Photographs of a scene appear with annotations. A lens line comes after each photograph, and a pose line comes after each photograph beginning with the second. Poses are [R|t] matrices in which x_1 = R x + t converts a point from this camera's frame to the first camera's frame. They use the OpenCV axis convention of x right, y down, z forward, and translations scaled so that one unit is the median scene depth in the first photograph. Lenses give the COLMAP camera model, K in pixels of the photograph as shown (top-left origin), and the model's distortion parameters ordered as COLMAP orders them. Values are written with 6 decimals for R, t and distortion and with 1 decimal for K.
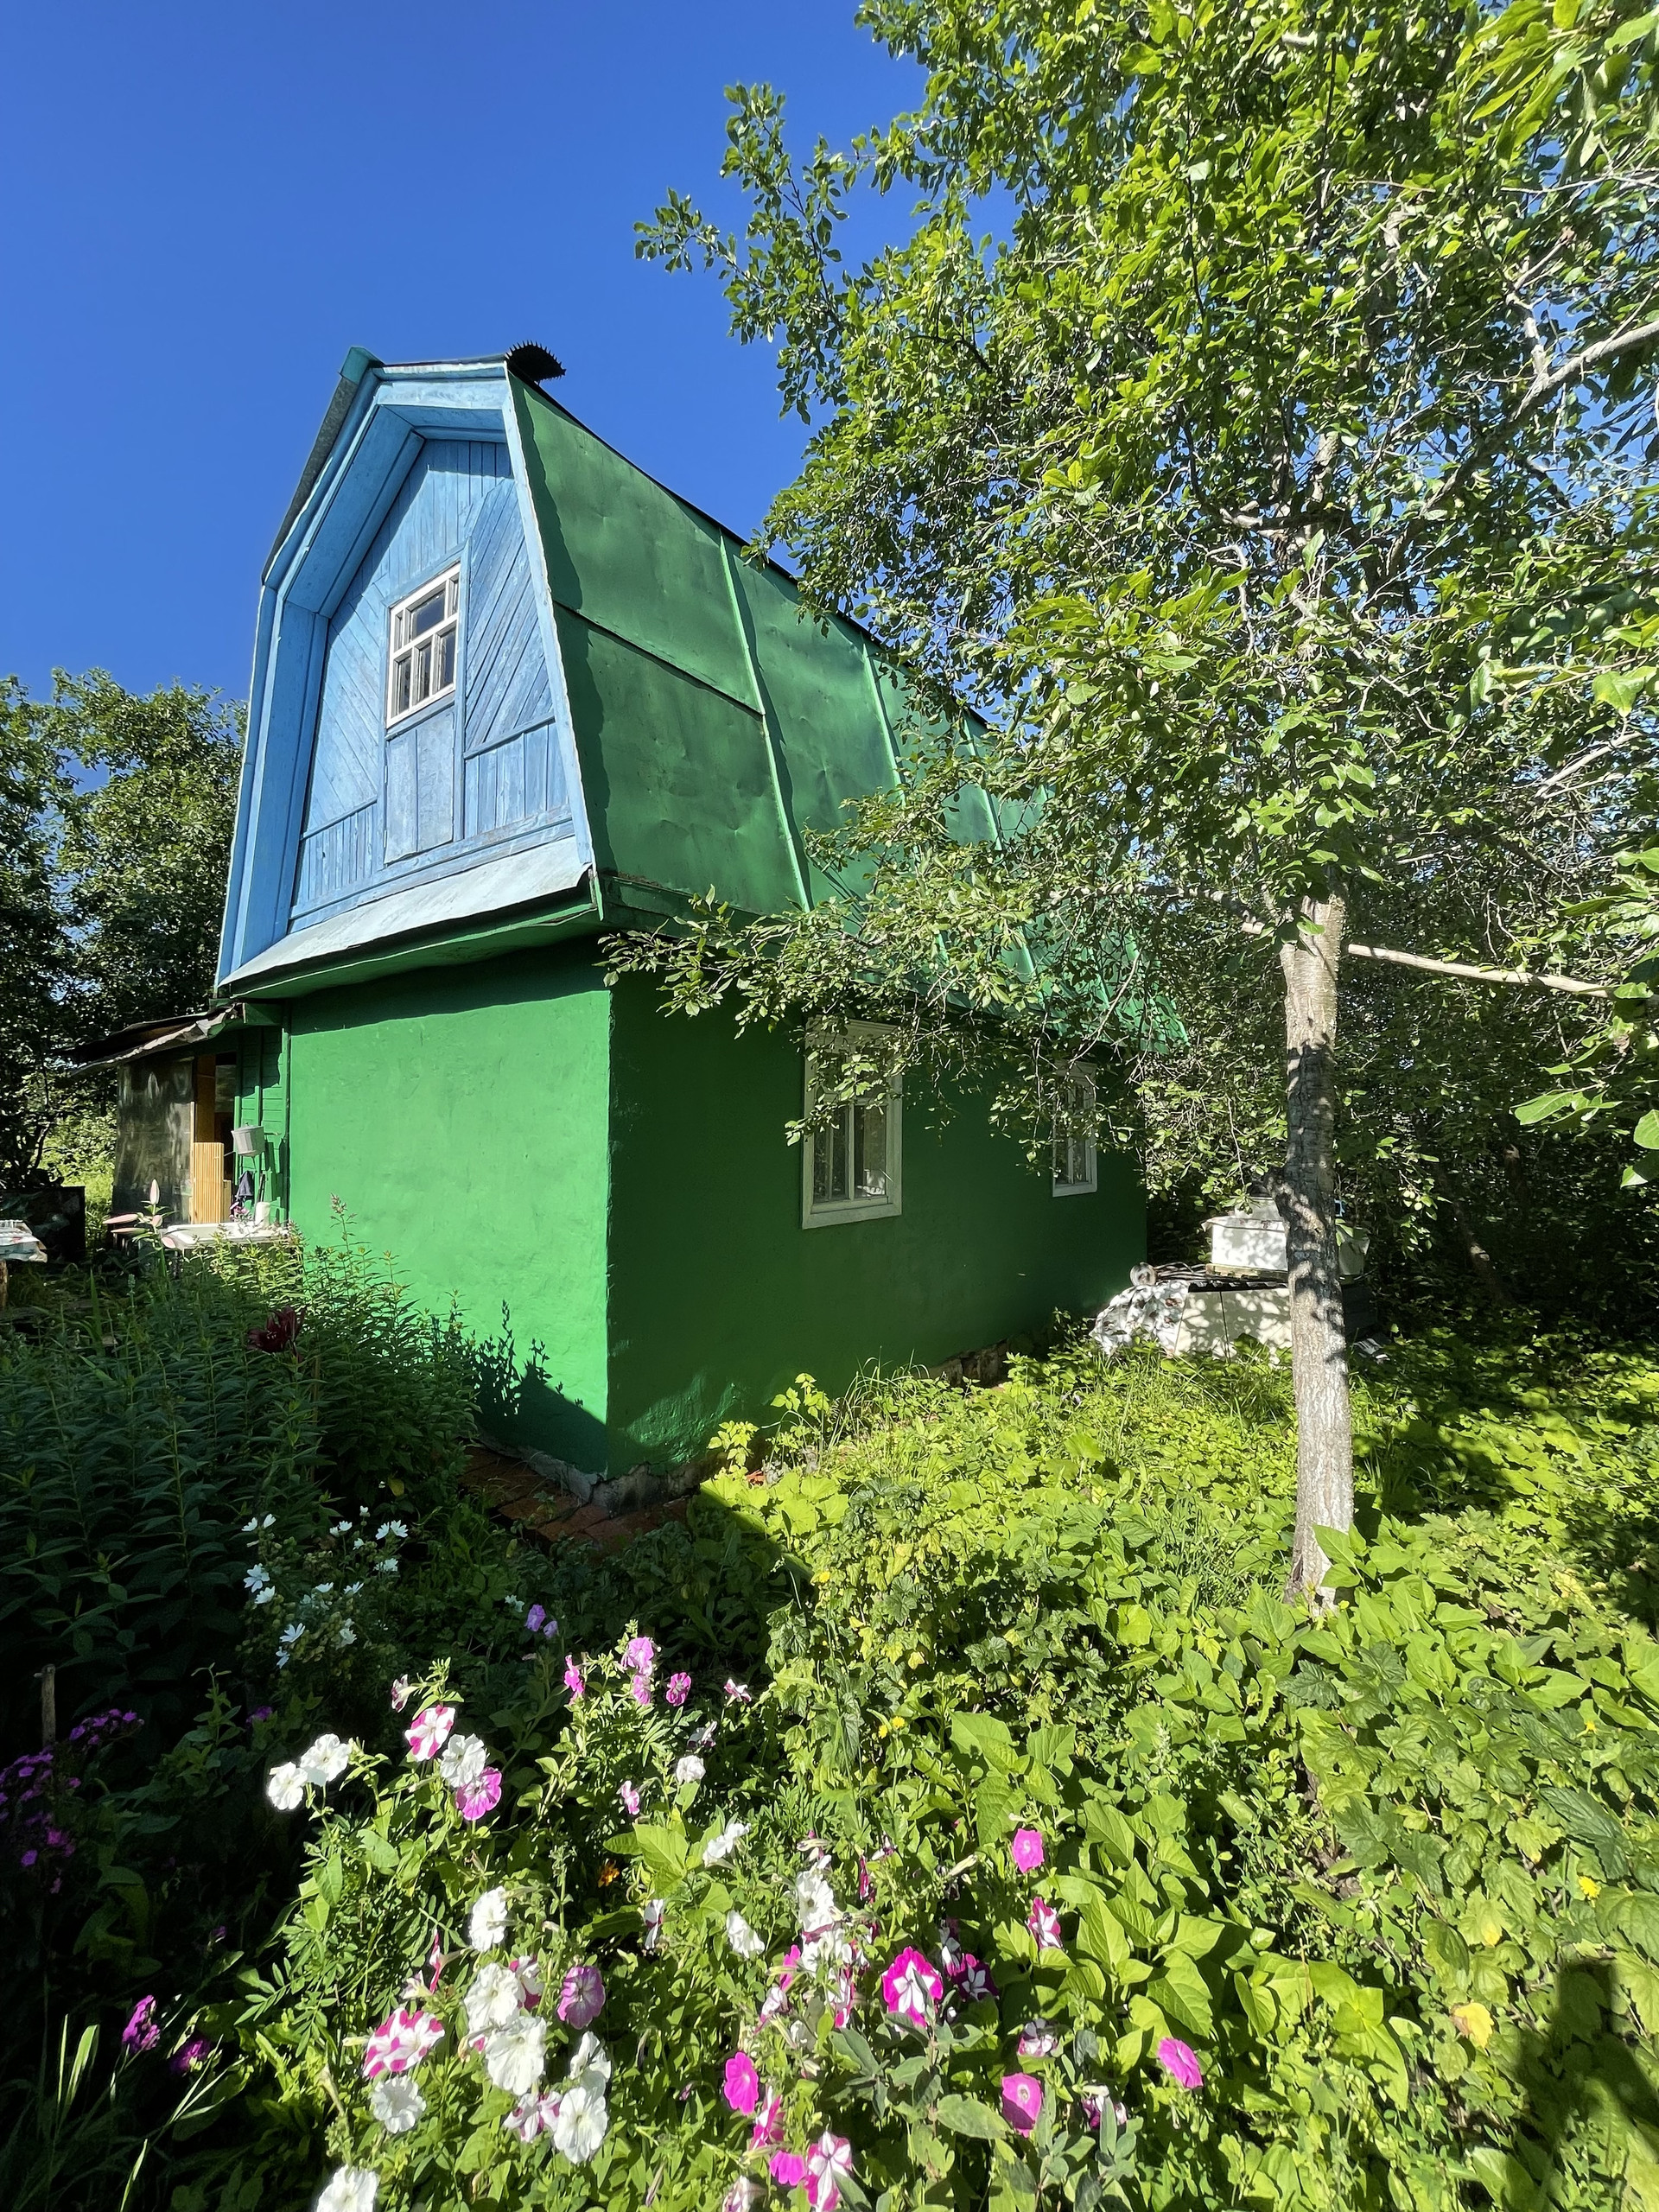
lens RADIAL K [[897.0, 0, 830.2], [0, 897.0, 1096.5], [0, 0, 1]] dist [-0.001074, 0.000529]
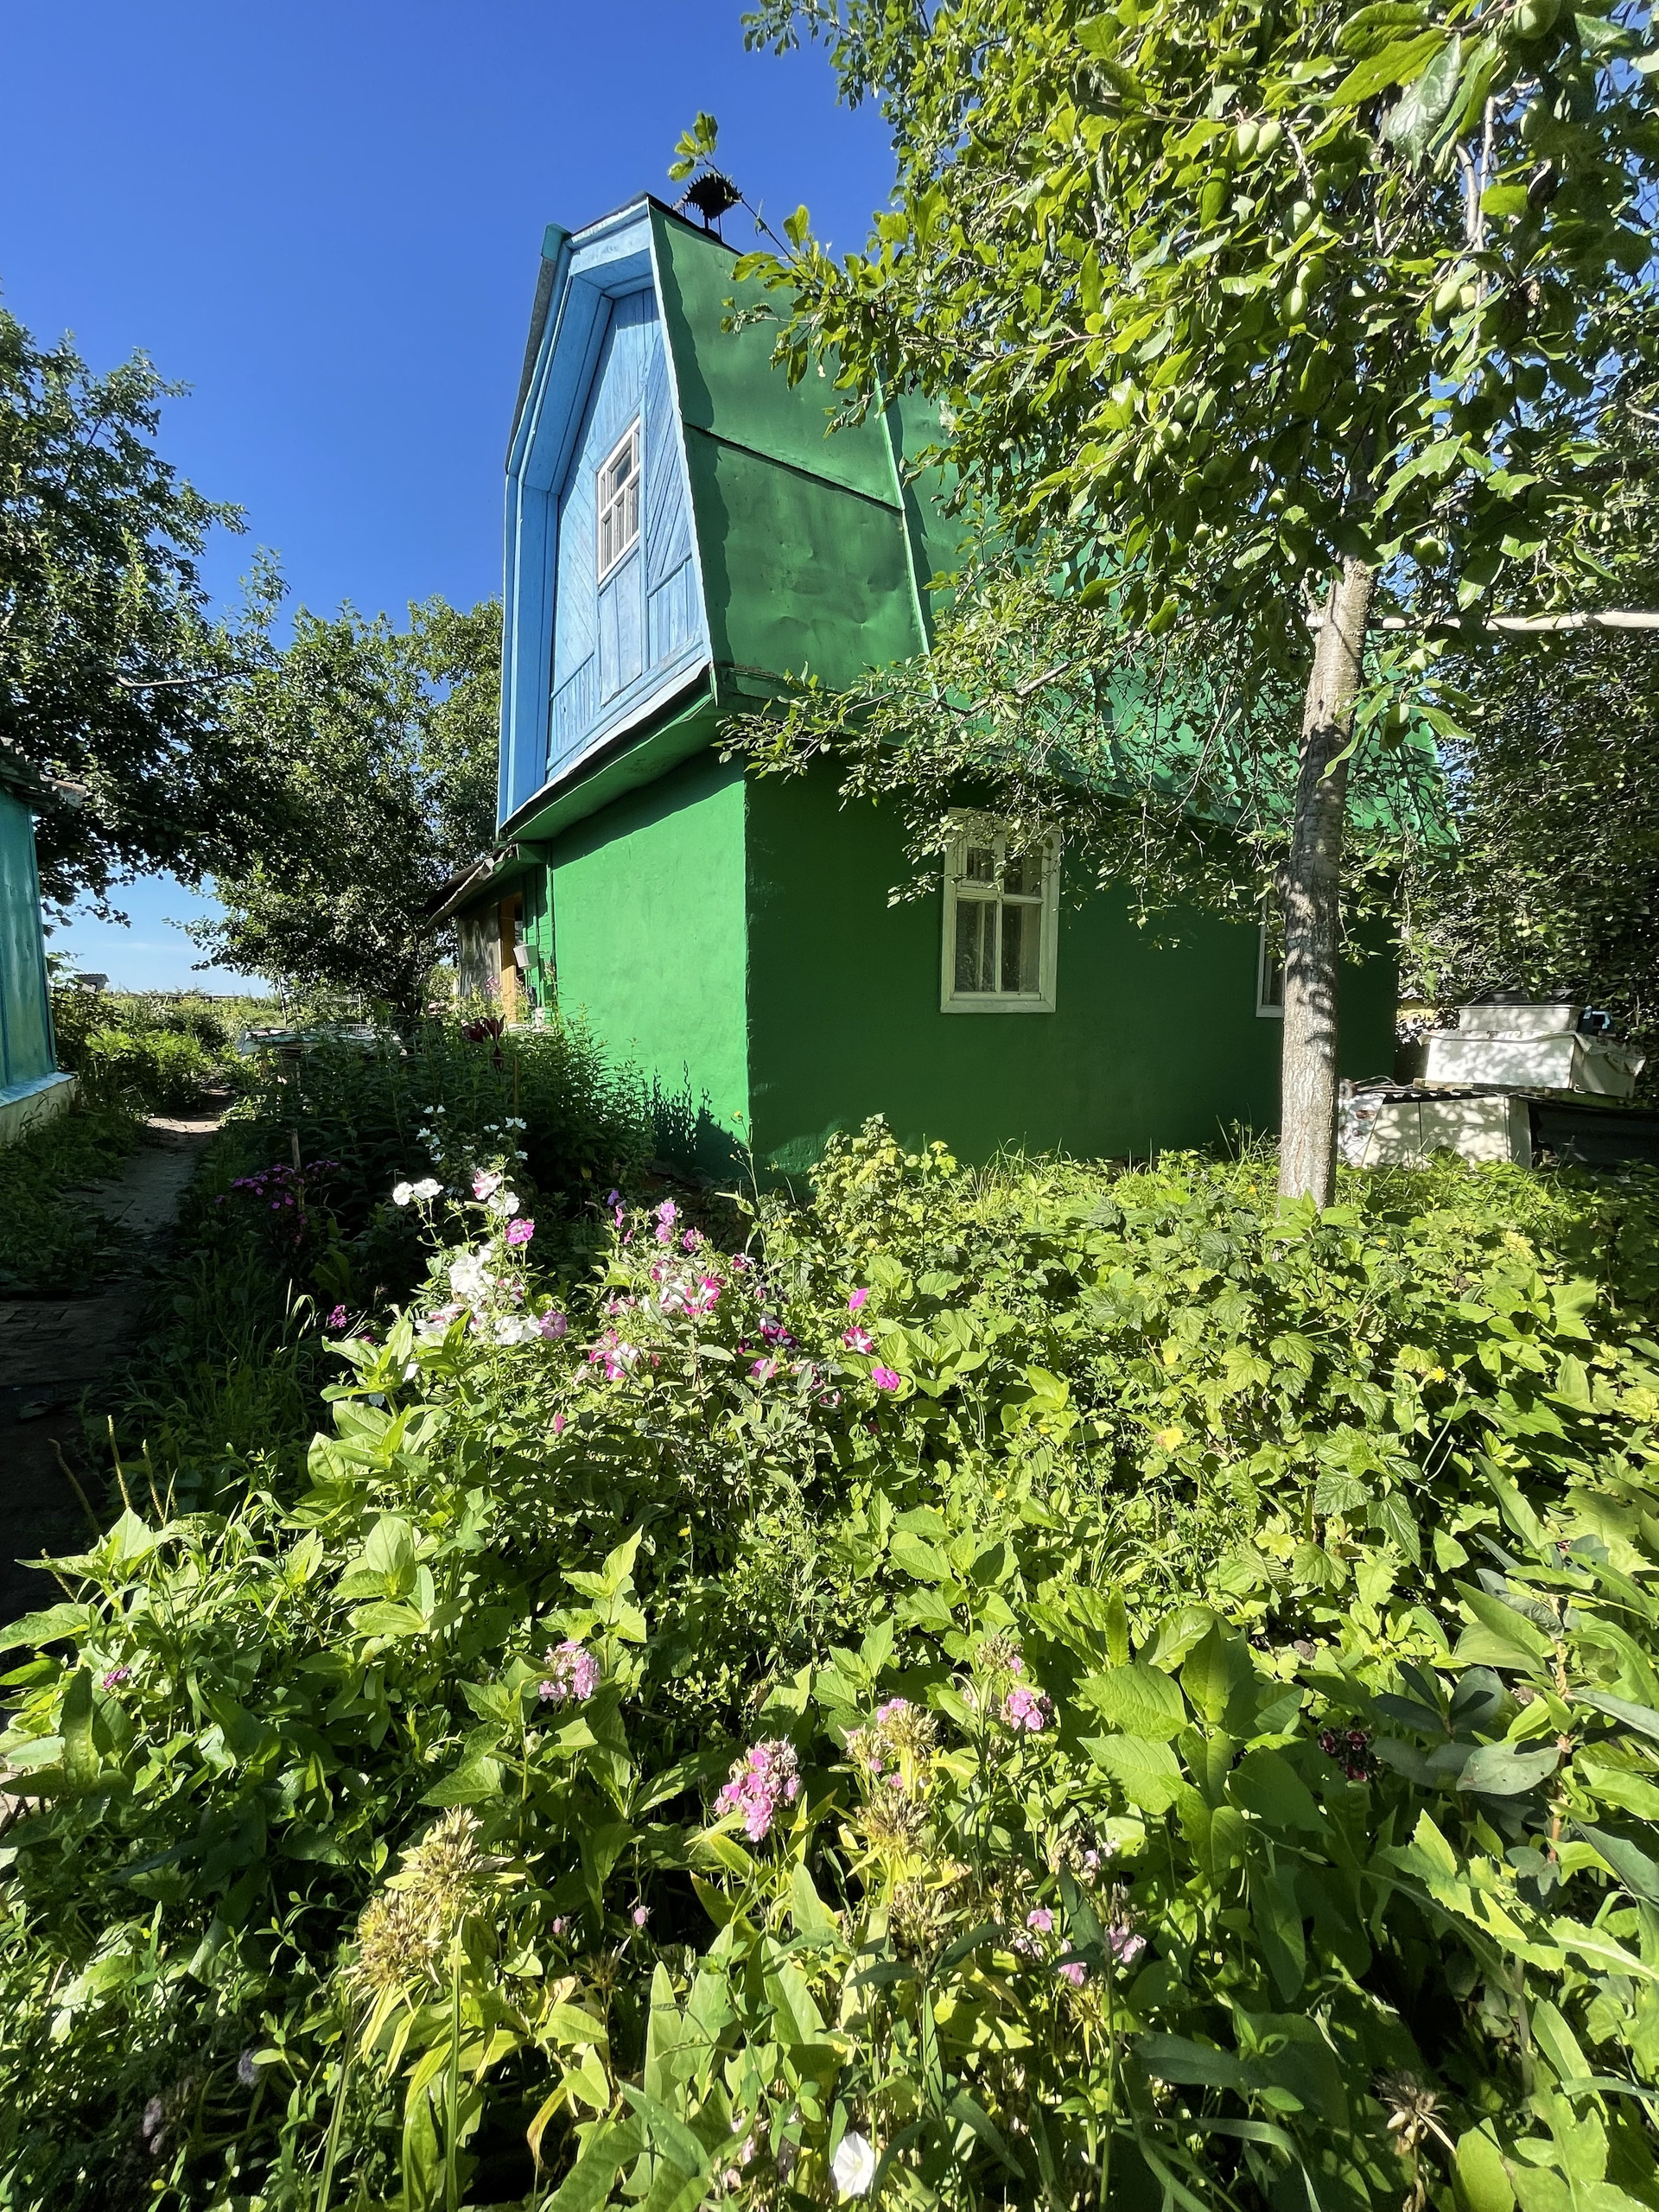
lens RADIAL K [[897.0, 0, 835.8], [0, 897.0, 1106.8], [0, 0, 1]] dist [-0.001074, 0.000529]
pose [[0.947807, 0.030269, -0.317406, 0.202040], [0.010253, 0.992075, 0.125224, 0.127749], [0.318681, -0.121943, 0.939985, -0.081662]]
